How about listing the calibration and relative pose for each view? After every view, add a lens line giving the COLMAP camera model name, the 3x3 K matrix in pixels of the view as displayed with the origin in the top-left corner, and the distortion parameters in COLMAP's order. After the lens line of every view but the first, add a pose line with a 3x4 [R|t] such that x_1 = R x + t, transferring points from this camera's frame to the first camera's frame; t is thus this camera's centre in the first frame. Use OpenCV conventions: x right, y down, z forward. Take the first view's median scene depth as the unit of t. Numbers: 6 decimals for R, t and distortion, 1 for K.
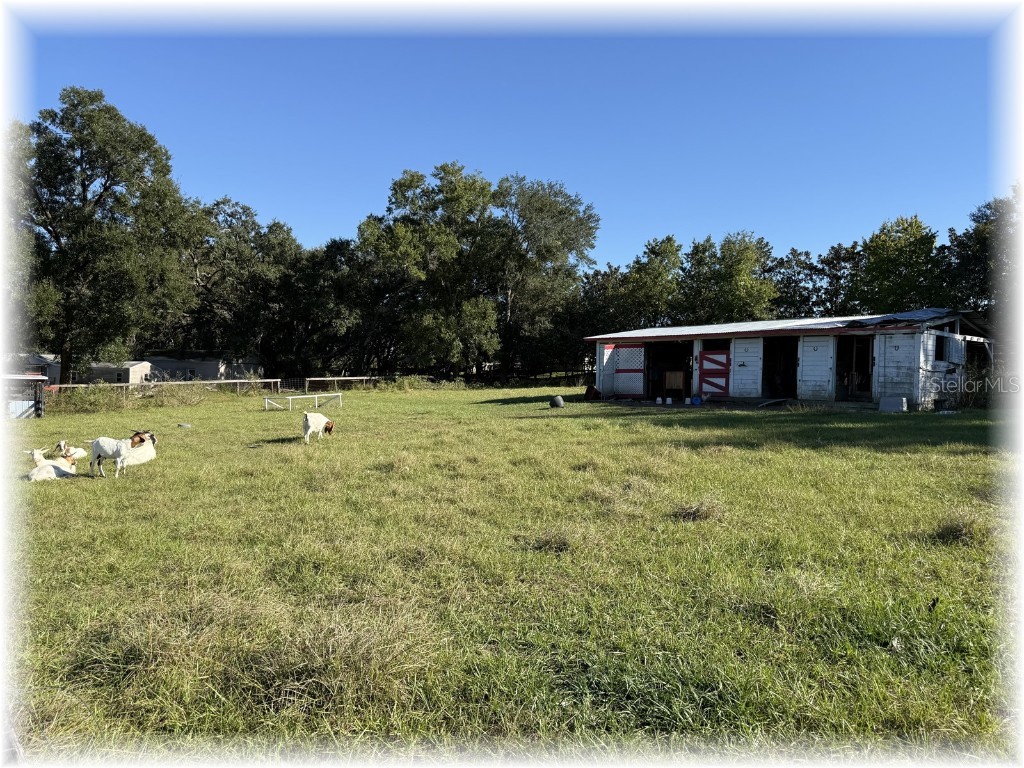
lens RADIAL K [[723.5, 0, 513.0], [0, 723.5, 392.2], [0, 0, 1]] dist [0.037549, -0.045448]
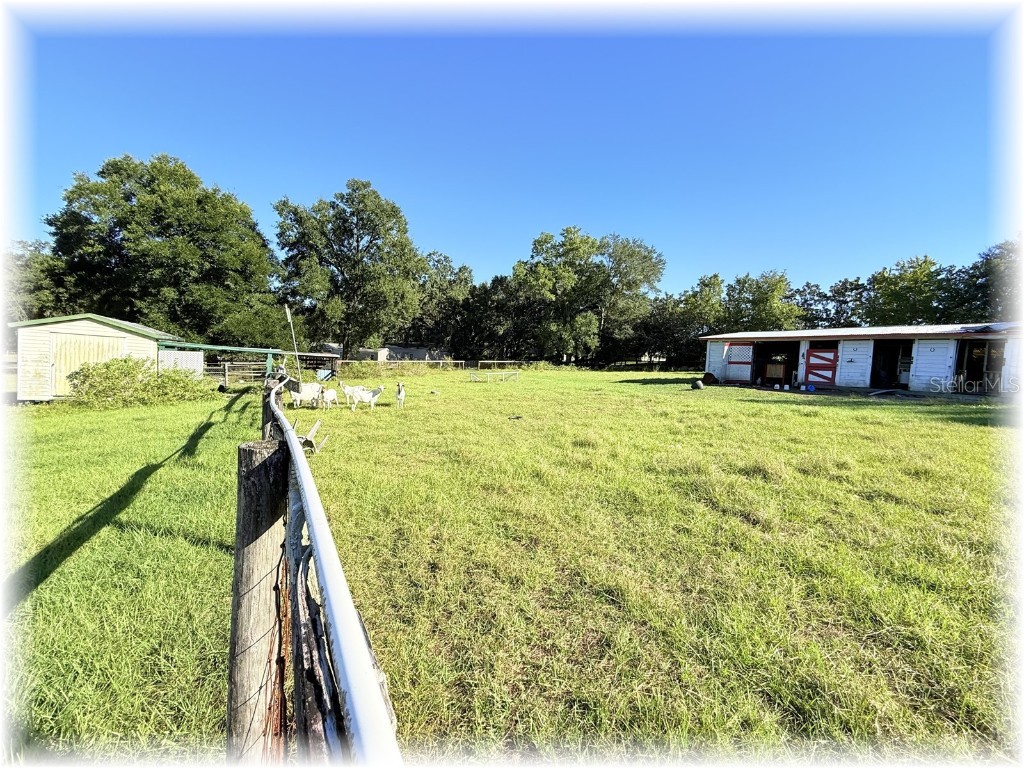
lens RADIAL K [[408.1, 0, 513.2], [0, 408.1, 389.1], [0, 0, 1]] dist [-0.008873, 0.000351]
pose [[0.989412, 0.038499, -0.139938, -0.081957], [-0.032202, 0.998376, 0.046986, -0.001508], [0.141520, -0.041983, 0.989045, 0.101570]]
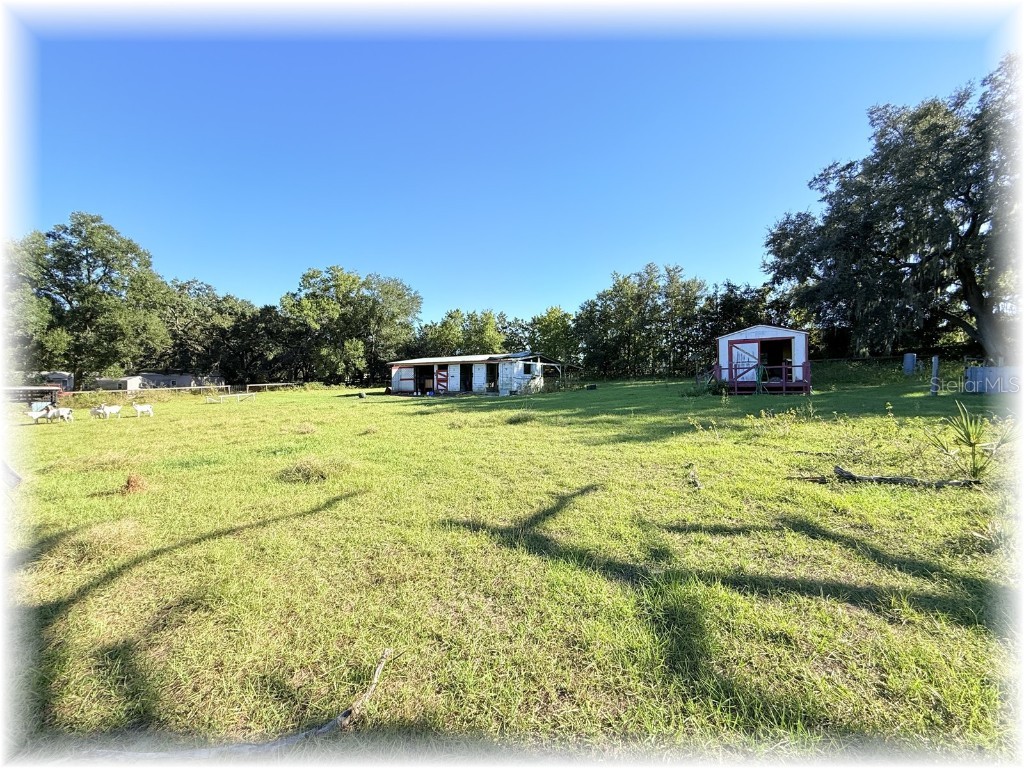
lens RADIAL K [[408.1, 0, 516.1], [0, 408.1, 385.3], [0, 0, 1]] dist [-0.008873, 0.000351]
pose [[0.965952, -0.018615, 0.258052, 0.088614], [0.020565, 0.999777, -0.004861, -0.000549], [-0.257903, 0.010002, 0.966119, -0.110722]]
